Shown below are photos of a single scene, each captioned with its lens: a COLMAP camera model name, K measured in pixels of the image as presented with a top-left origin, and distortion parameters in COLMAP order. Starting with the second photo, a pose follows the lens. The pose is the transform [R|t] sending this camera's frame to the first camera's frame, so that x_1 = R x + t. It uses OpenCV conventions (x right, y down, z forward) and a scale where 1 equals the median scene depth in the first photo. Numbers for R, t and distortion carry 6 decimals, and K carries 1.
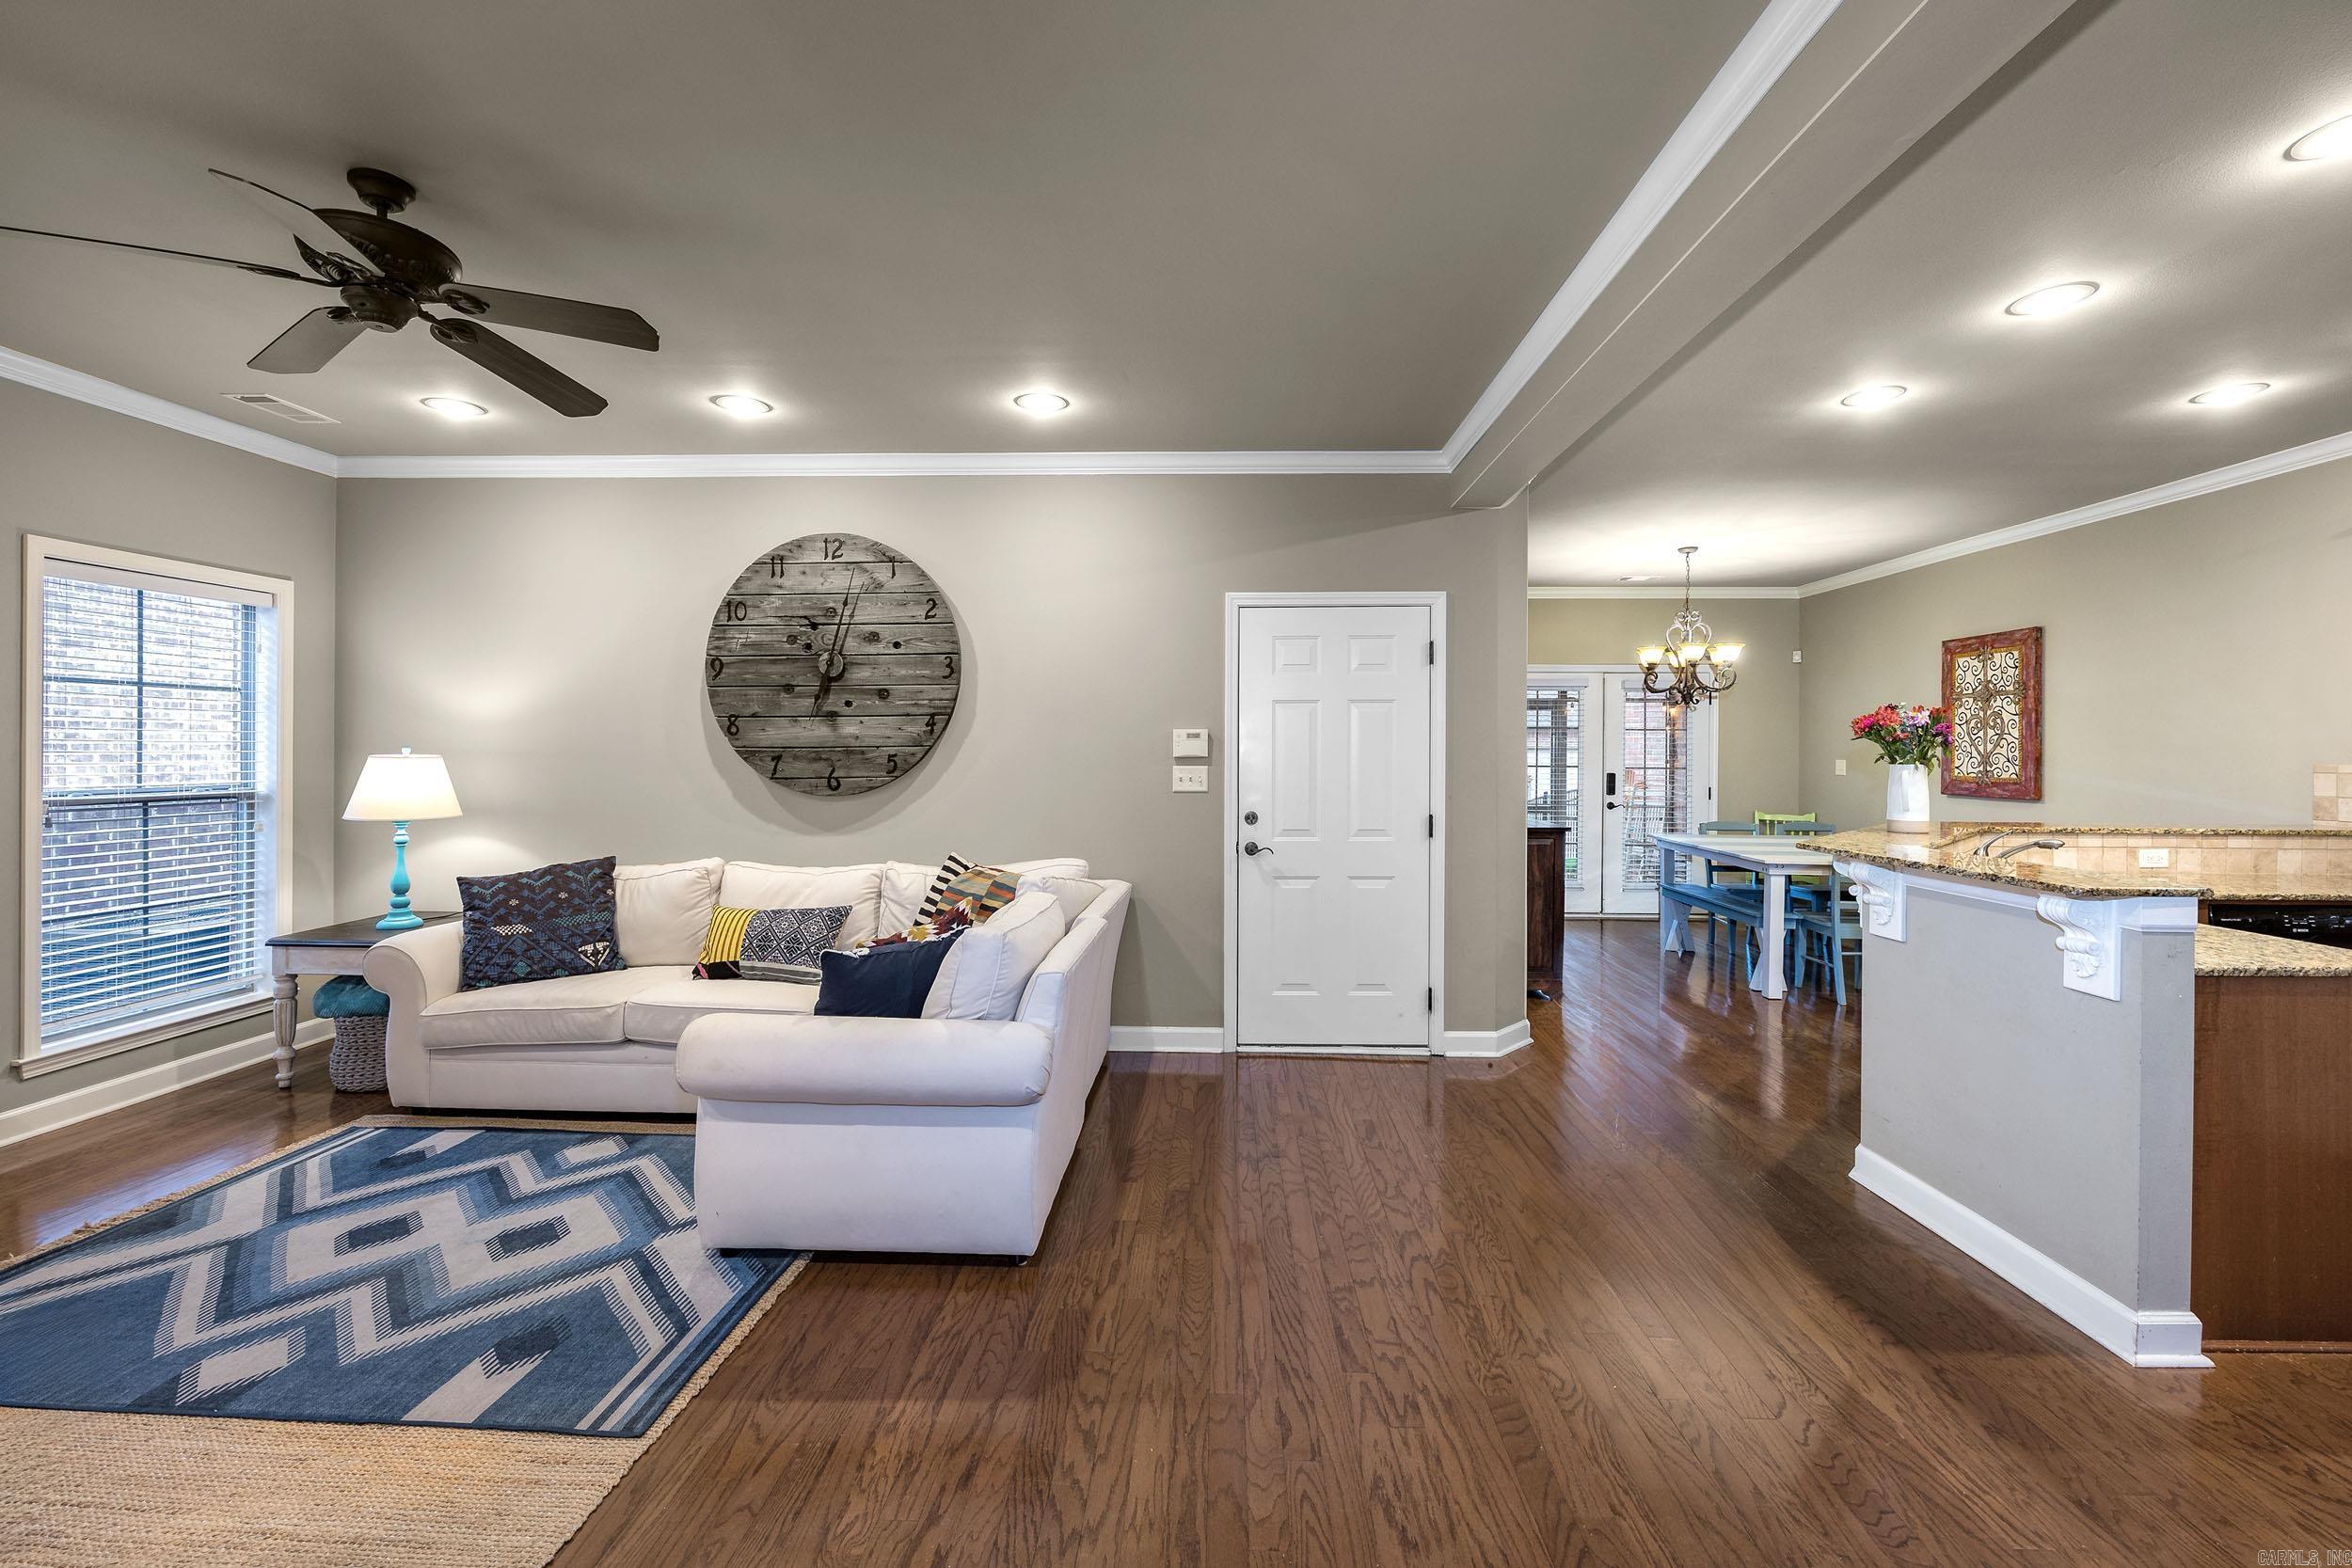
lens RADIAL K [[983.9, 0, 1231.6], [0, 983.9, 750.9], [0, 0, 1]] dist [-0.001367, -0.000613]
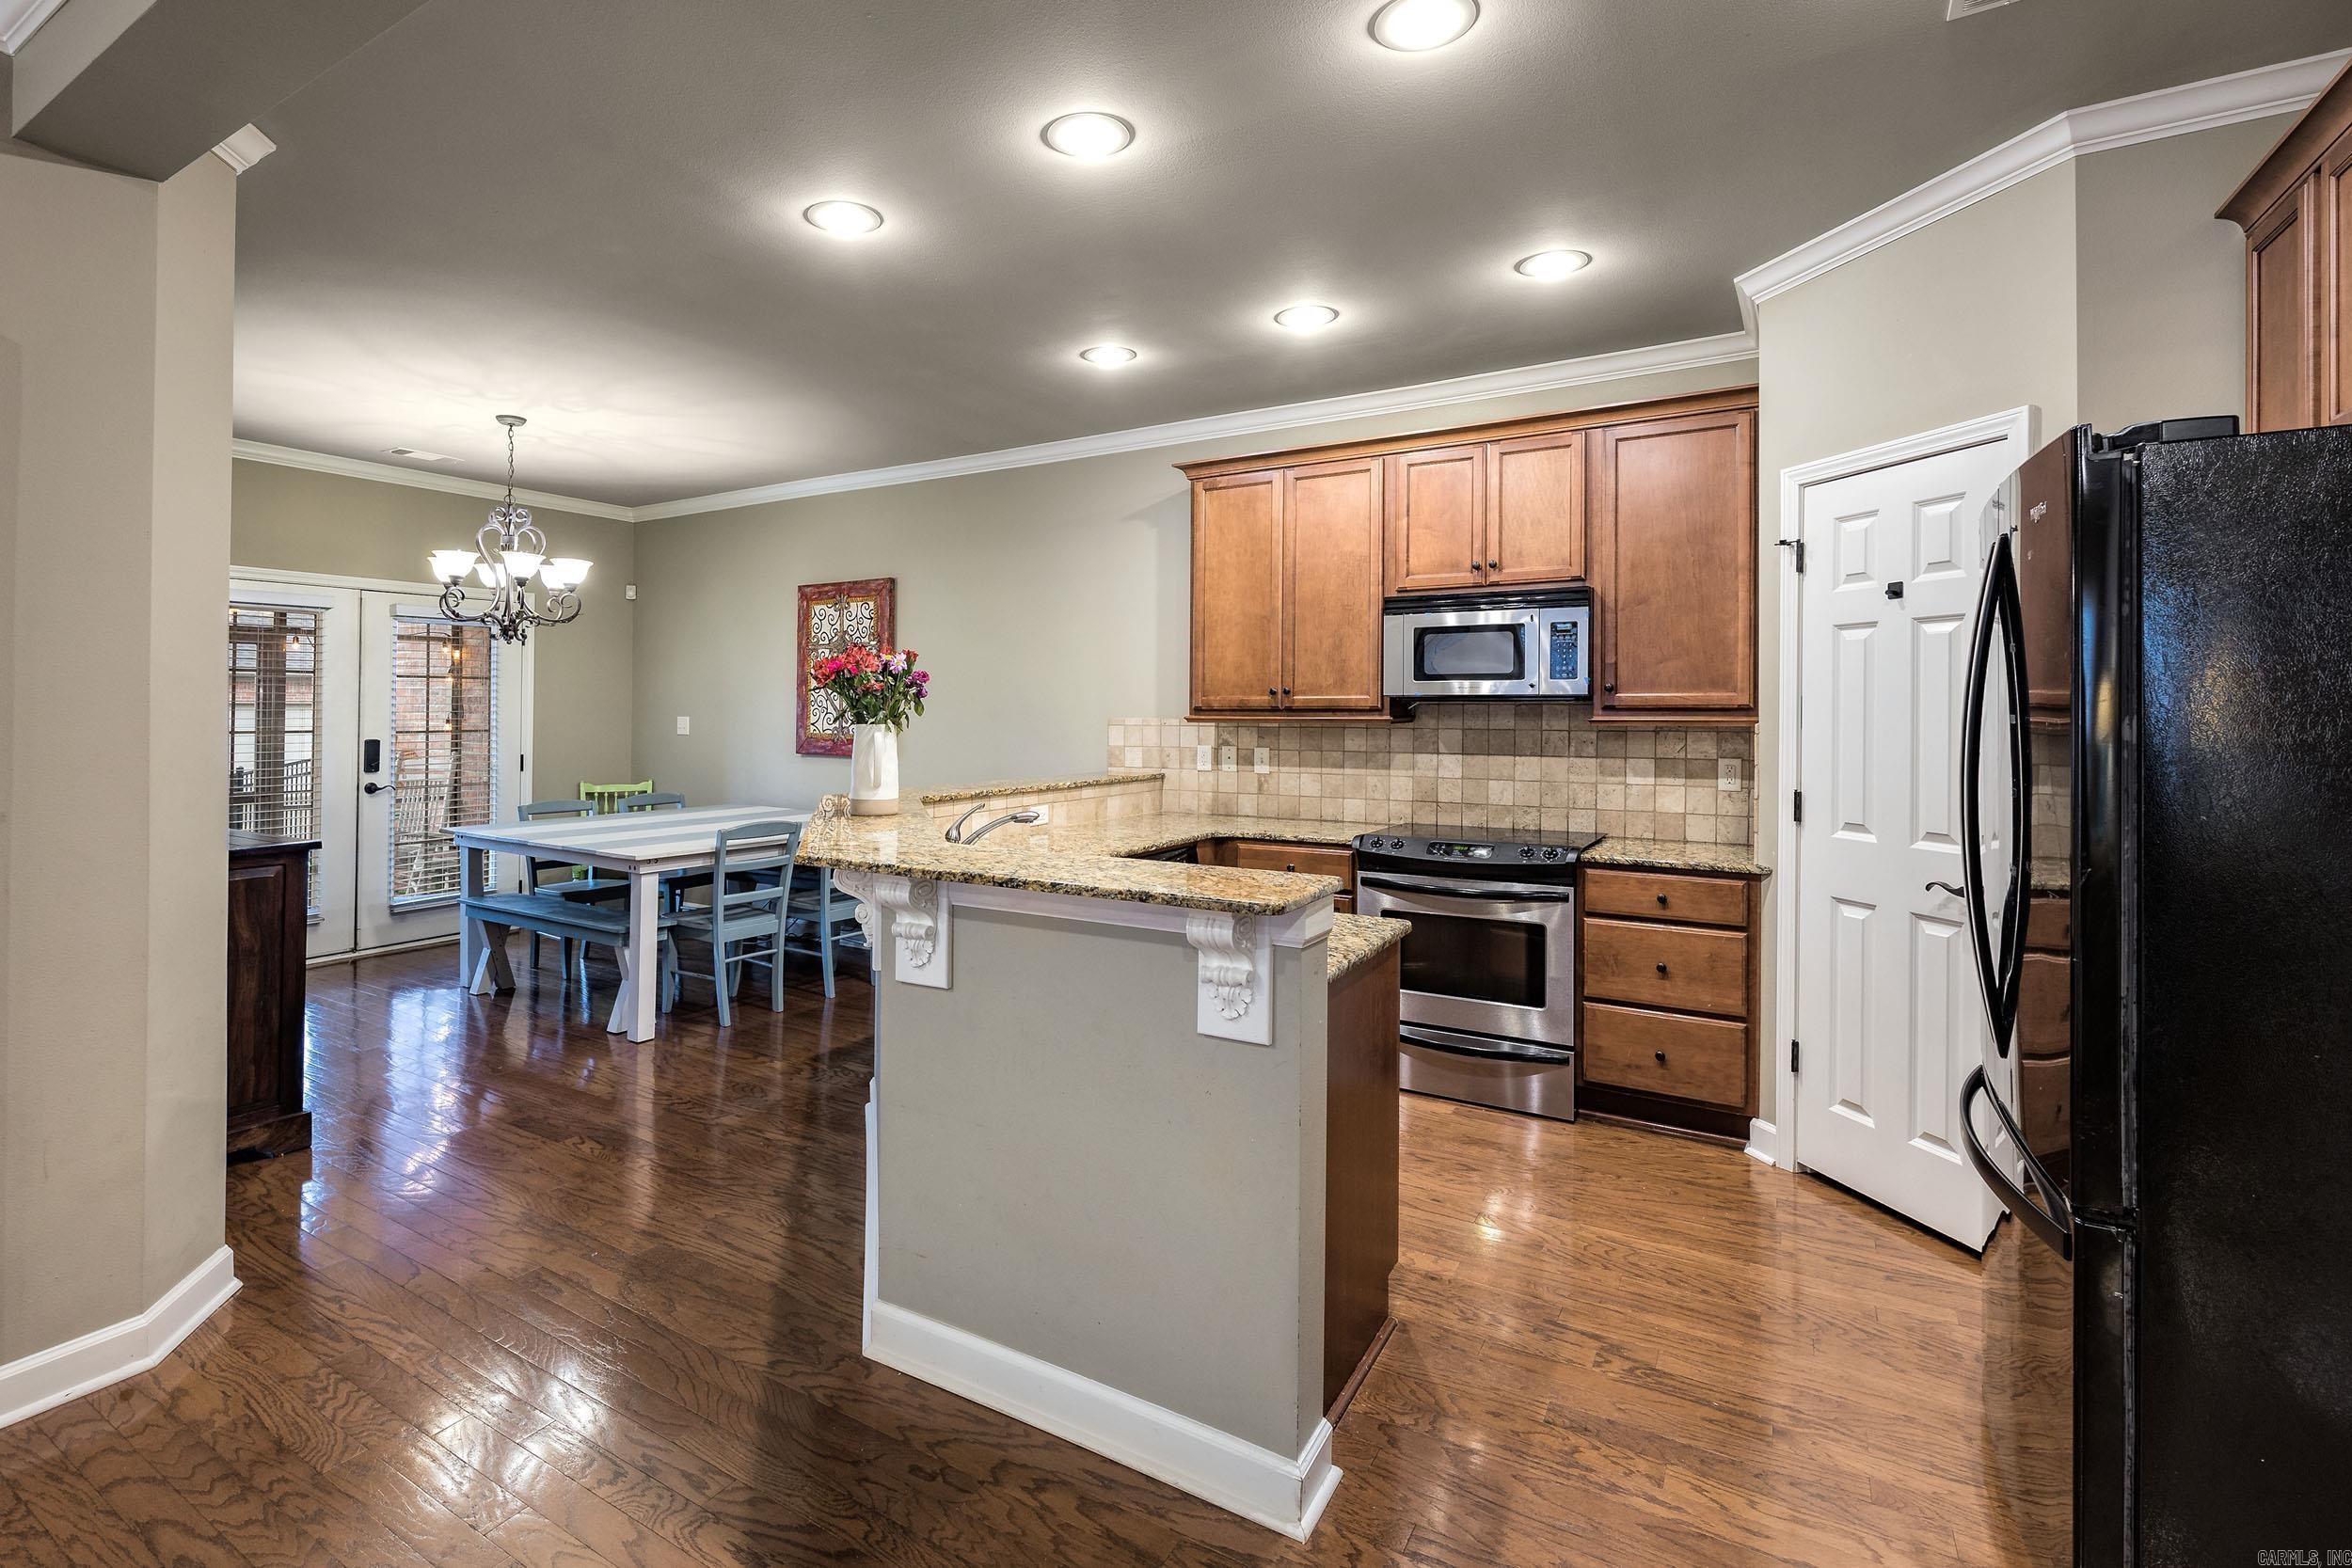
lens RADIAL K [[1031.1, 0, 1129.2], [0, 1031.1, 707.5], [0, 0, 1]] dist [-0.000598, 0.000166]
pose [[0.518879, -0.002272, 0.854845, 0.075897], [0.001612, 0.999997, 0.001679, 0.000109], [-0.854846, 0.000507, 0.518881, 0.280367]]
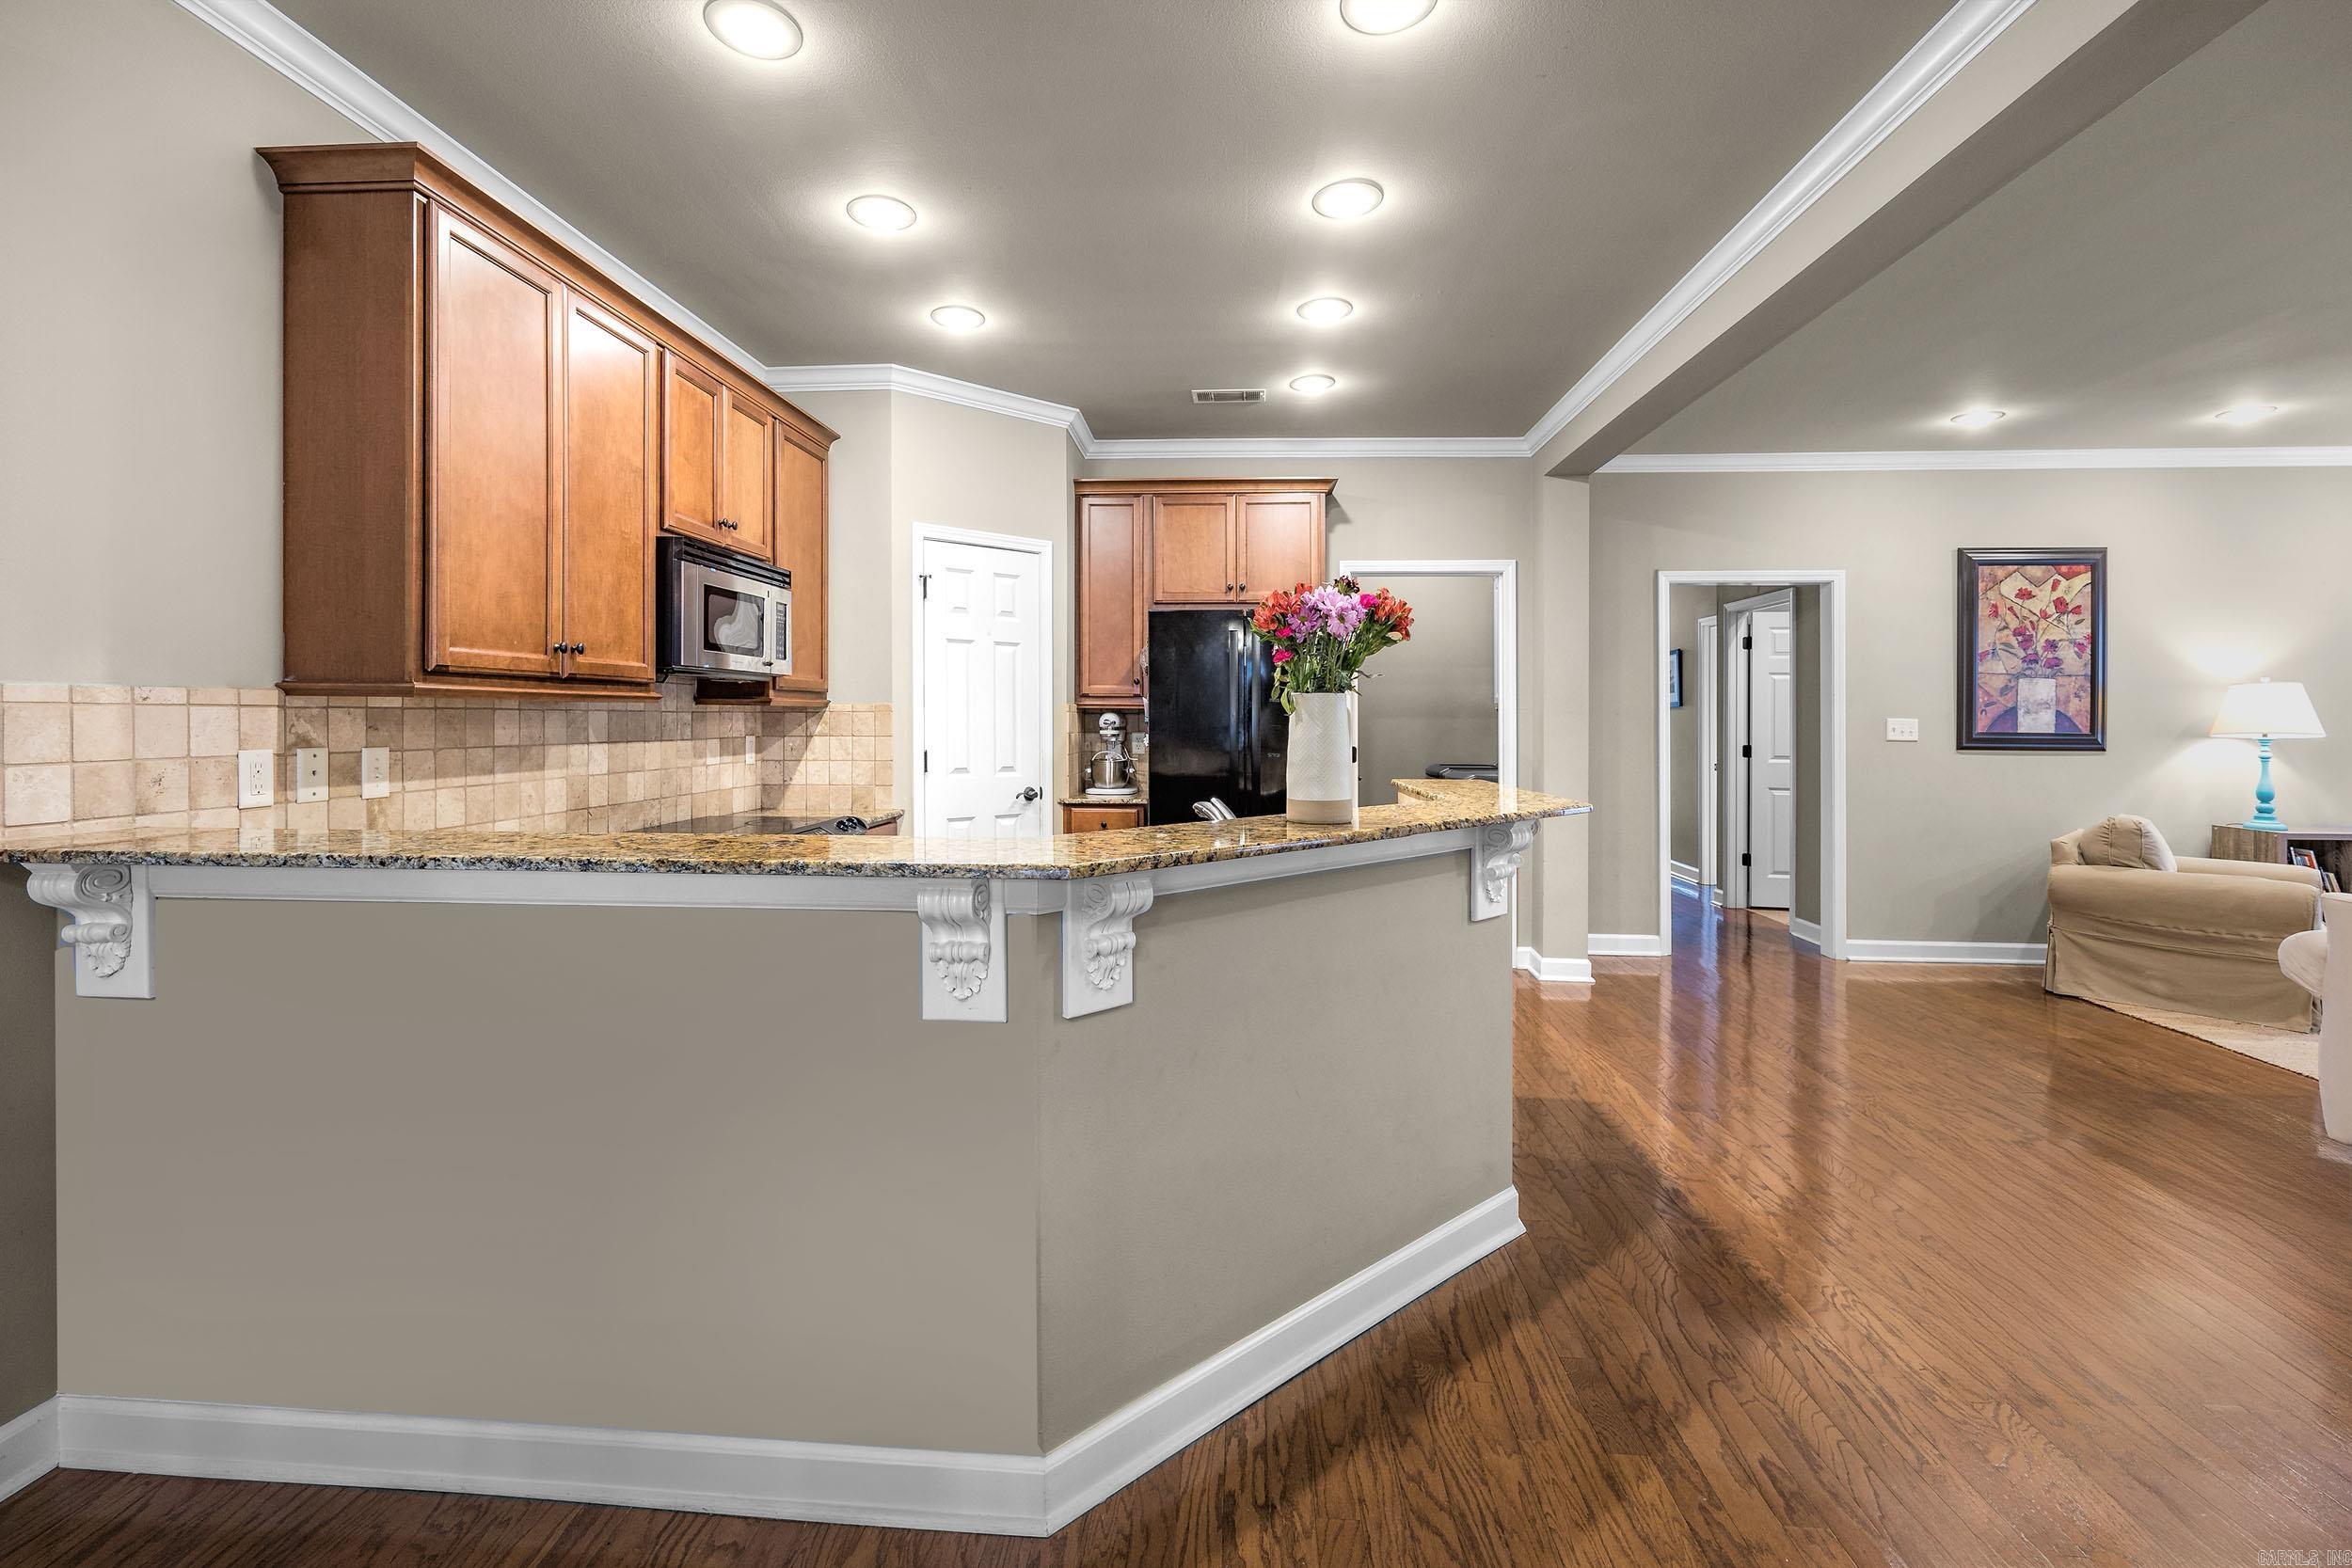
lens RADIAL K [[1006.7, 0, 1180.8], [0, 1006.7, 740.5], [0, 0, 1]] dist [-0.004462, -0.000368]
pose [[-0.997199, -0.008931, 0.074265, 0.481516], [-0.007260, 0.999715, 0.022745, 0.019262], [-0.074447, 0.022142, -0.996979, 1.027705]]
